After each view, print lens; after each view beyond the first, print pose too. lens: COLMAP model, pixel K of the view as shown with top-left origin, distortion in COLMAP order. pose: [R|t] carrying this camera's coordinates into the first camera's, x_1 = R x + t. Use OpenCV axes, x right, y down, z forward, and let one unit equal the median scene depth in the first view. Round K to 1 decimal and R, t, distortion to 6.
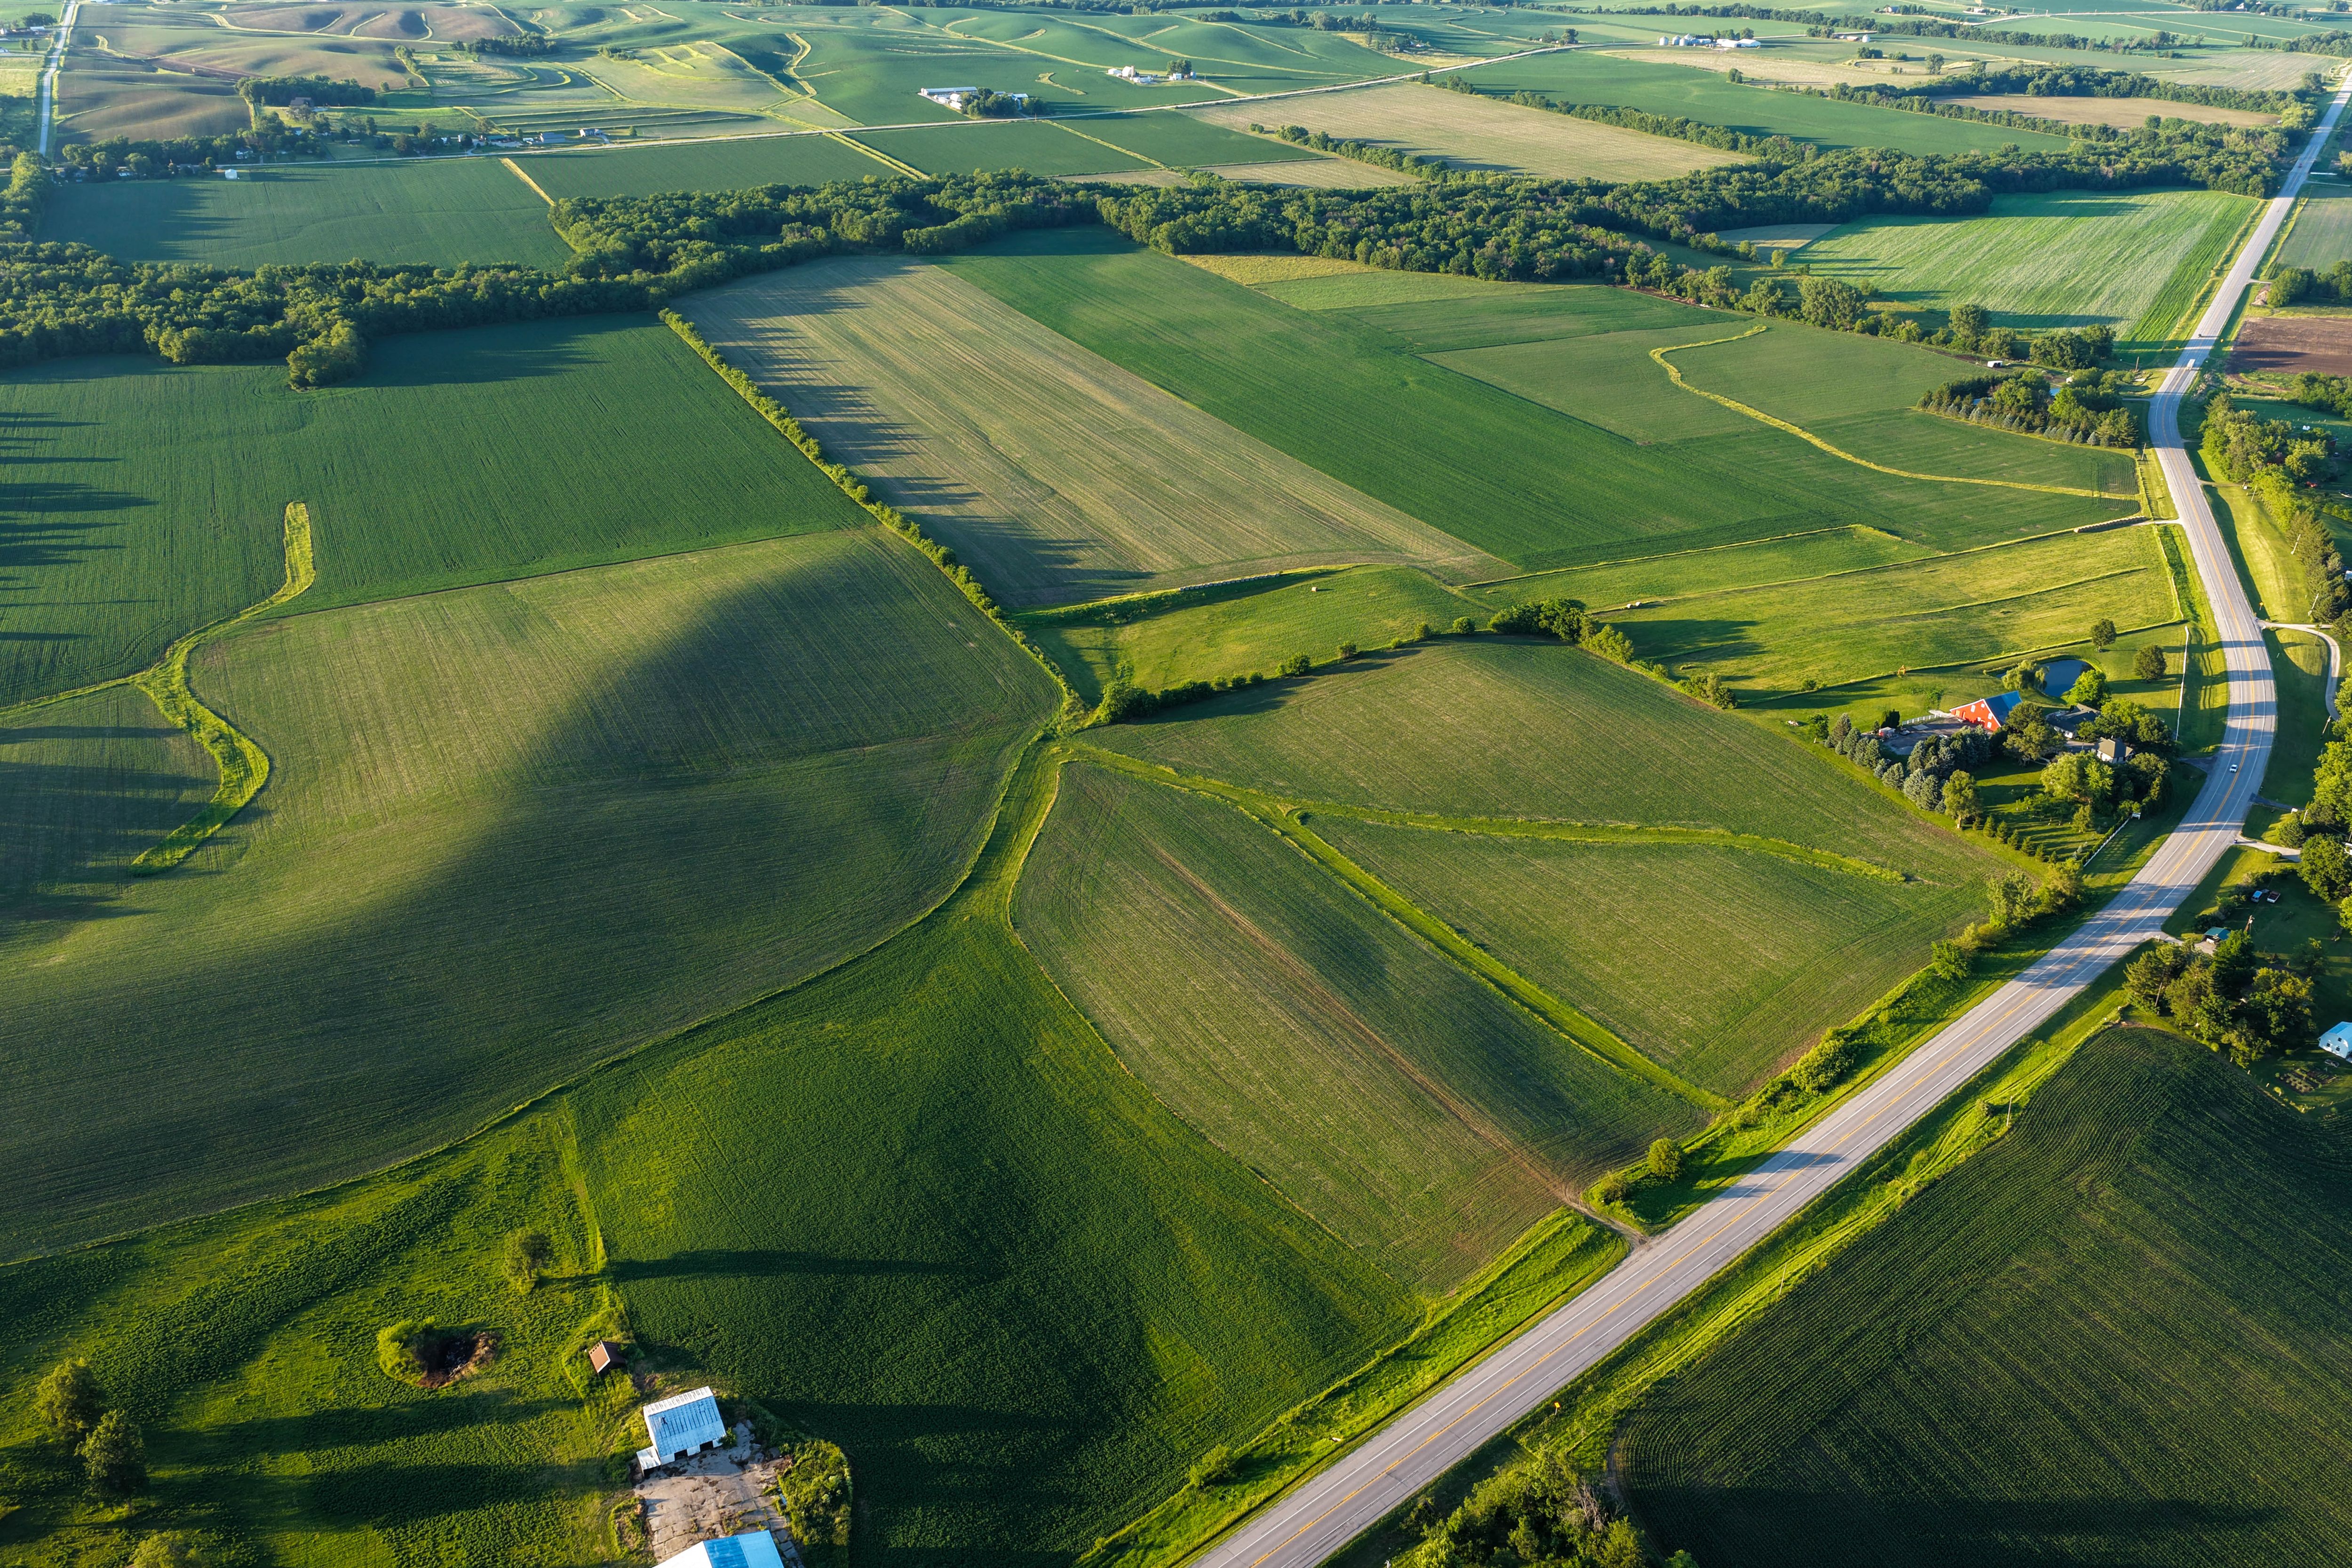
lens RADIAL K [[1961.1, 0, 1184.0], [0, 1961.1, 780.0], [0, 0, 1]] dist [-0.019380, 0.046092]
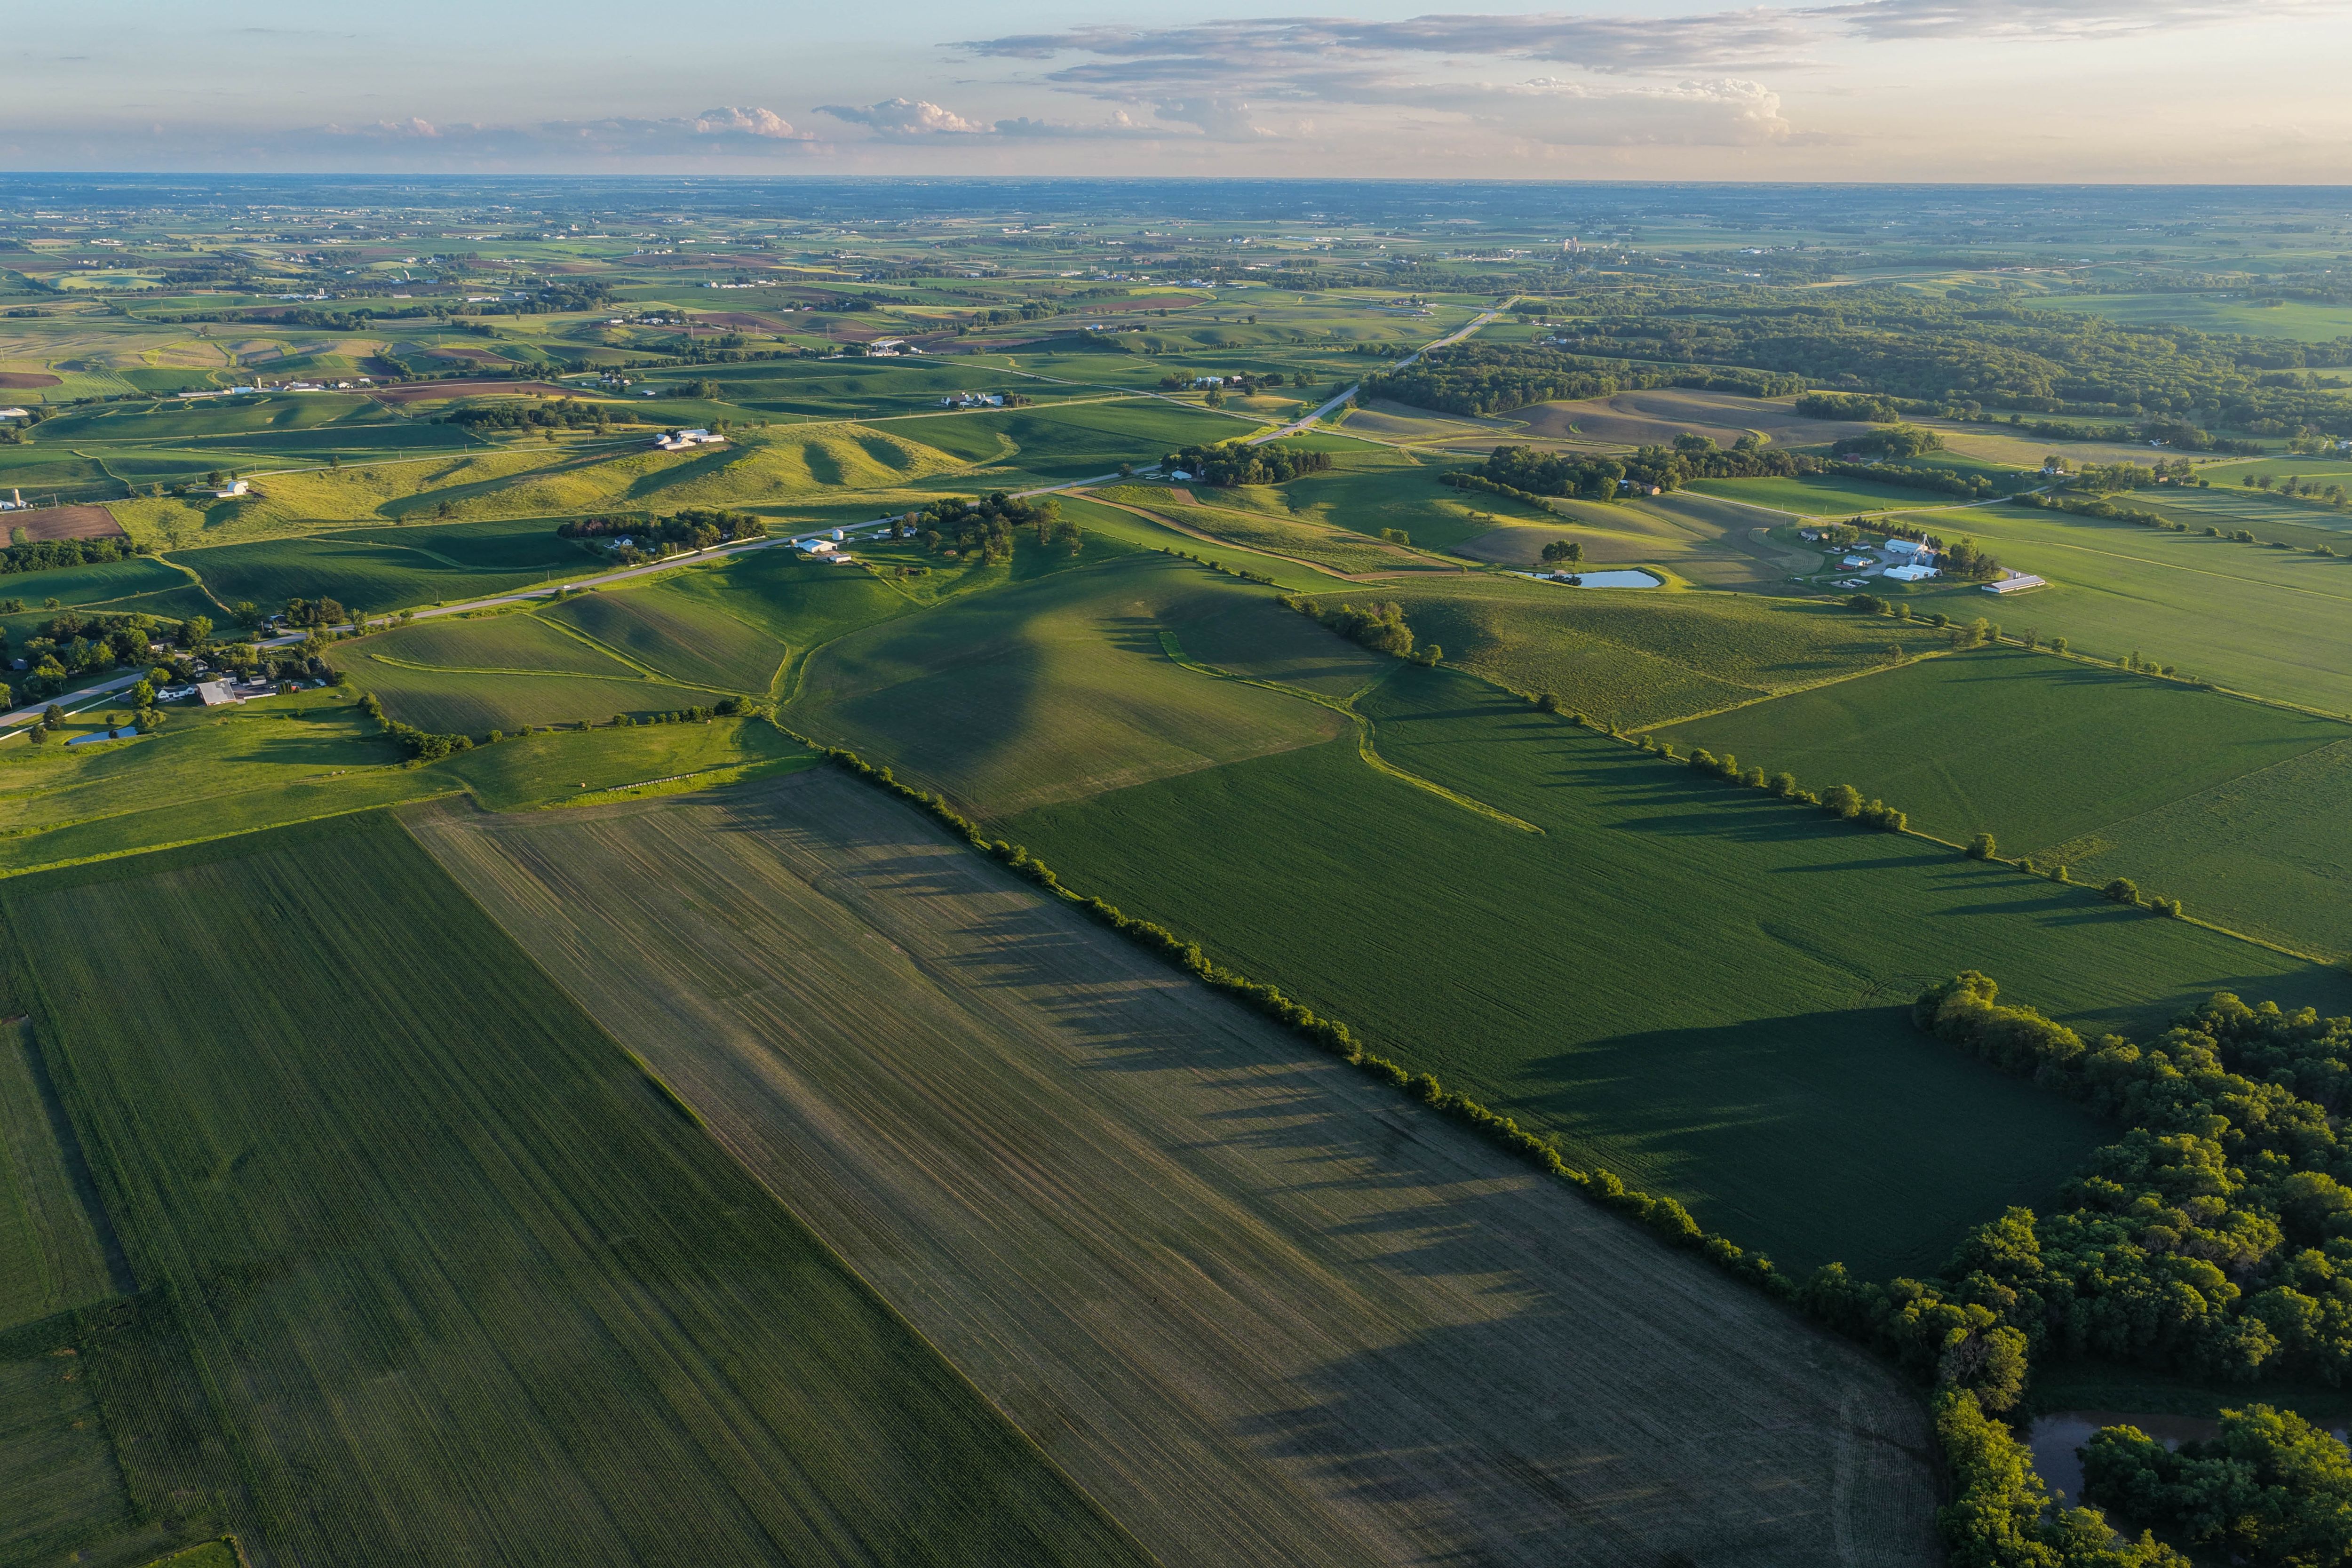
lens RADIAL K [[1961.1, 0, 1184.0], [0, 1961.1, 780.0], [0, 0, 1]] dist [-0.019380, 0.046092]
pose [[-0.982040, 0.046036, -0.182969, -0.094009], [-0.092945, 0.725890, 0.681502, -1.137328], [0.164189, 0.686268, -0.708574, 2.230000]]
